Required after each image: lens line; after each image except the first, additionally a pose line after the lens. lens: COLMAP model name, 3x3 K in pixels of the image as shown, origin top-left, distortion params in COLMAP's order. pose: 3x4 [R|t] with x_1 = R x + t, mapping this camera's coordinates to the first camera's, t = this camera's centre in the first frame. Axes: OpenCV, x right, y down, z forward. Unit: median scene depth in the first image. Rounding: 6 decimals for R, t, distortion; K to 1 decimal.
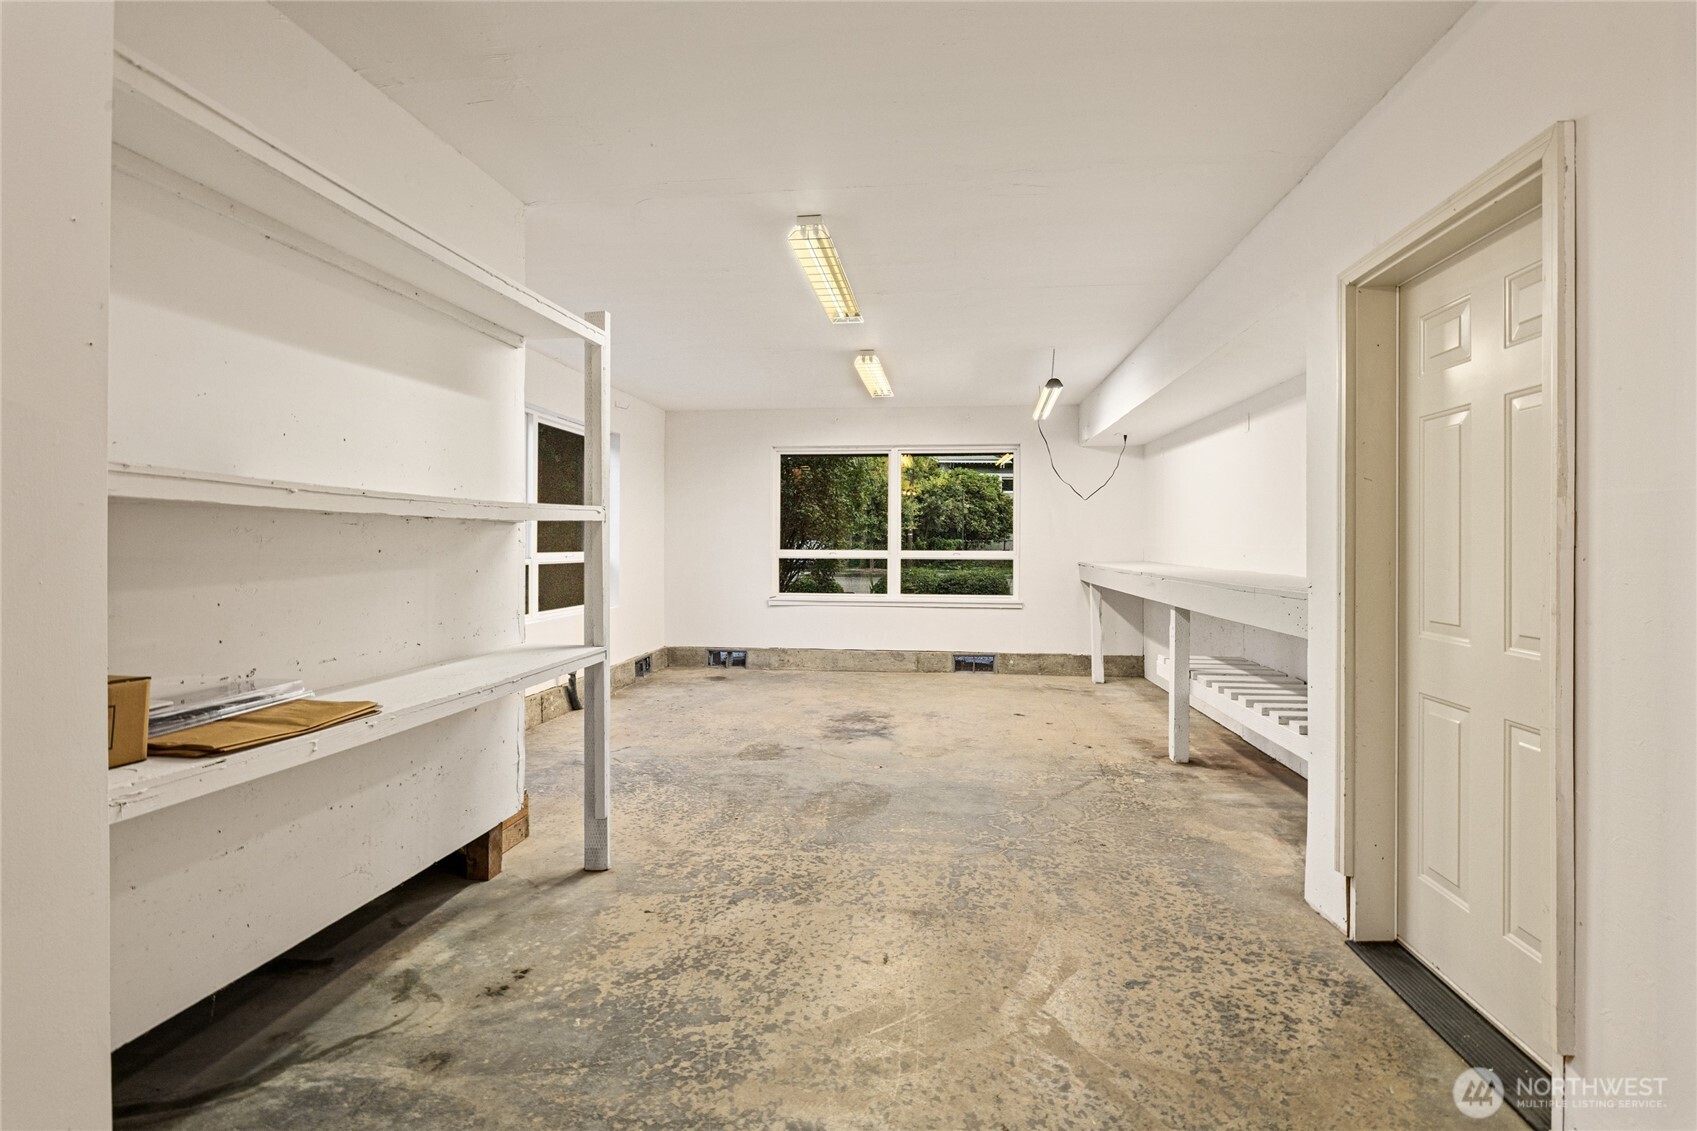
lens RADIAL K [[818.4, 0, 845.2], [0, 818.4, 533.9], [0, 0, 1]] dist [-0.000232, -0.000099]
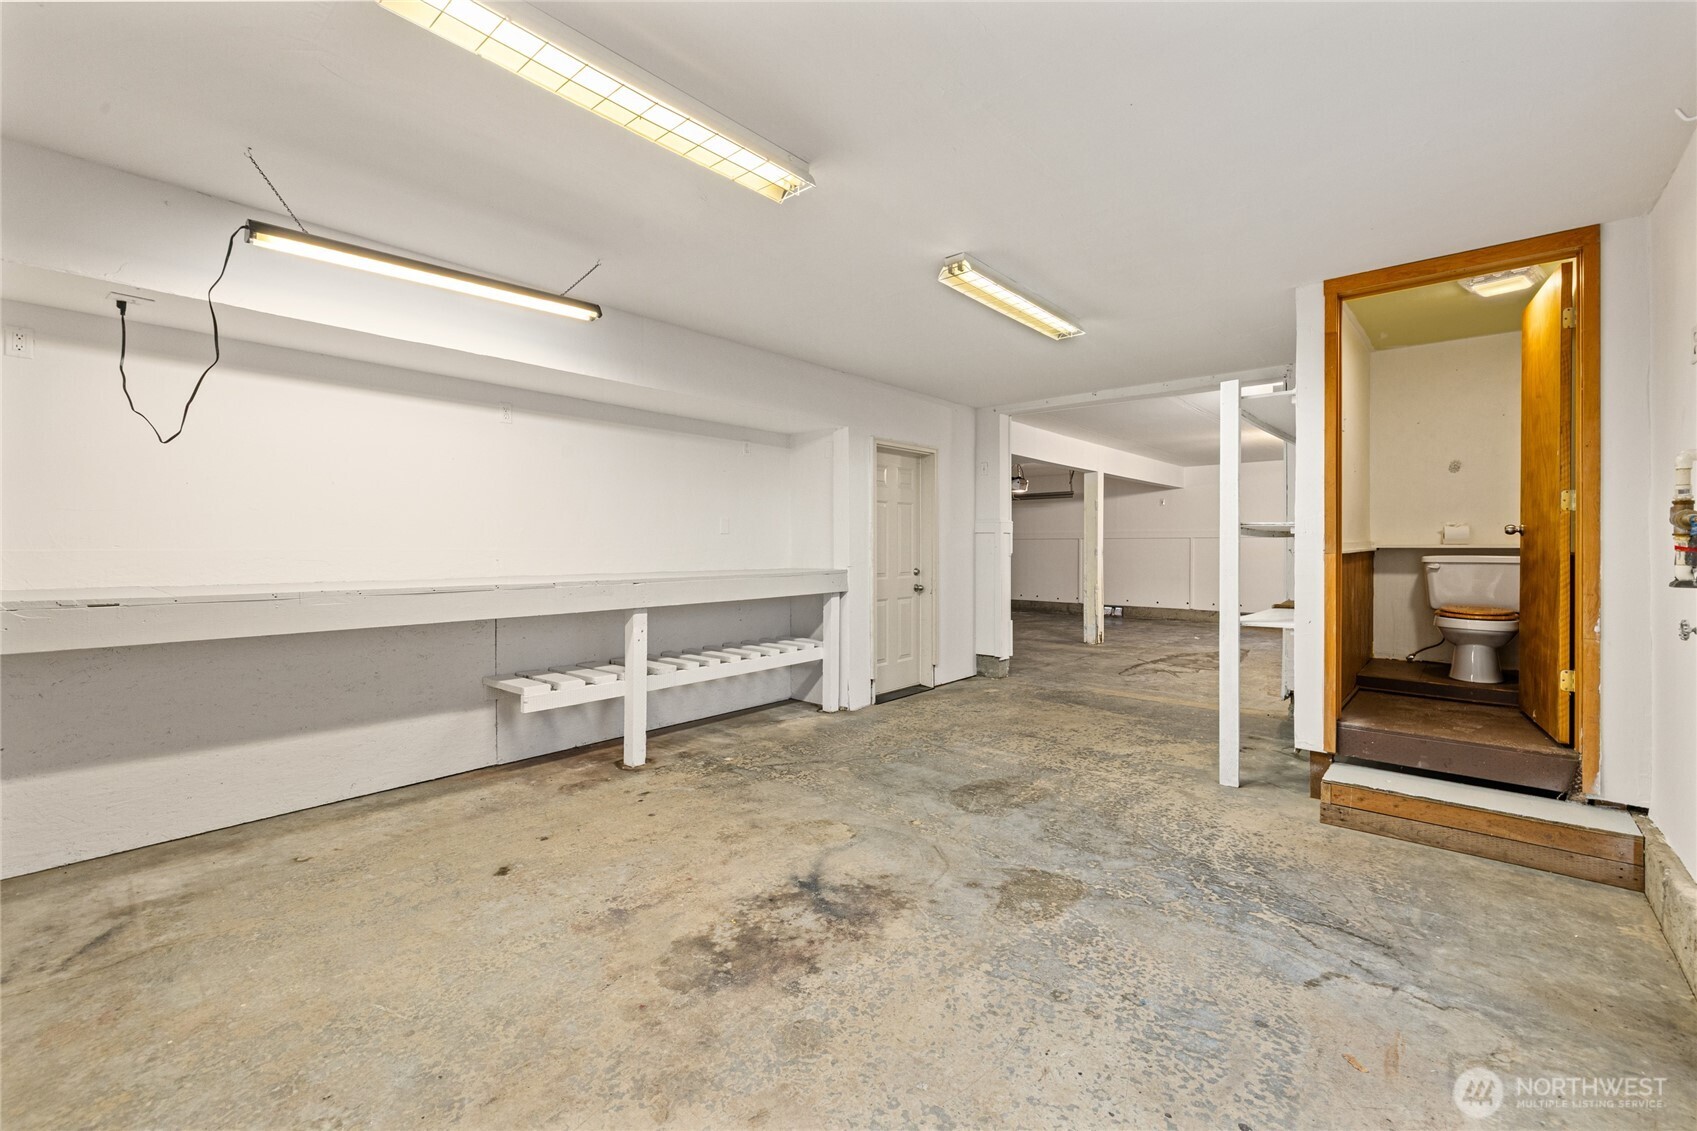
lens RADIAL K [[719.5, 0, 842.0], [0, 719.5, 546.2], [0, 0, 1]] dist [0.001994, 0.000262]
pose [[-0.834584, -0.003888, 0.550867, -0.356496], [-0.008483, 0.999947, -0.005793, 0.016189], [-0.550815, -0.009508, -0.834573, 1.991338]]
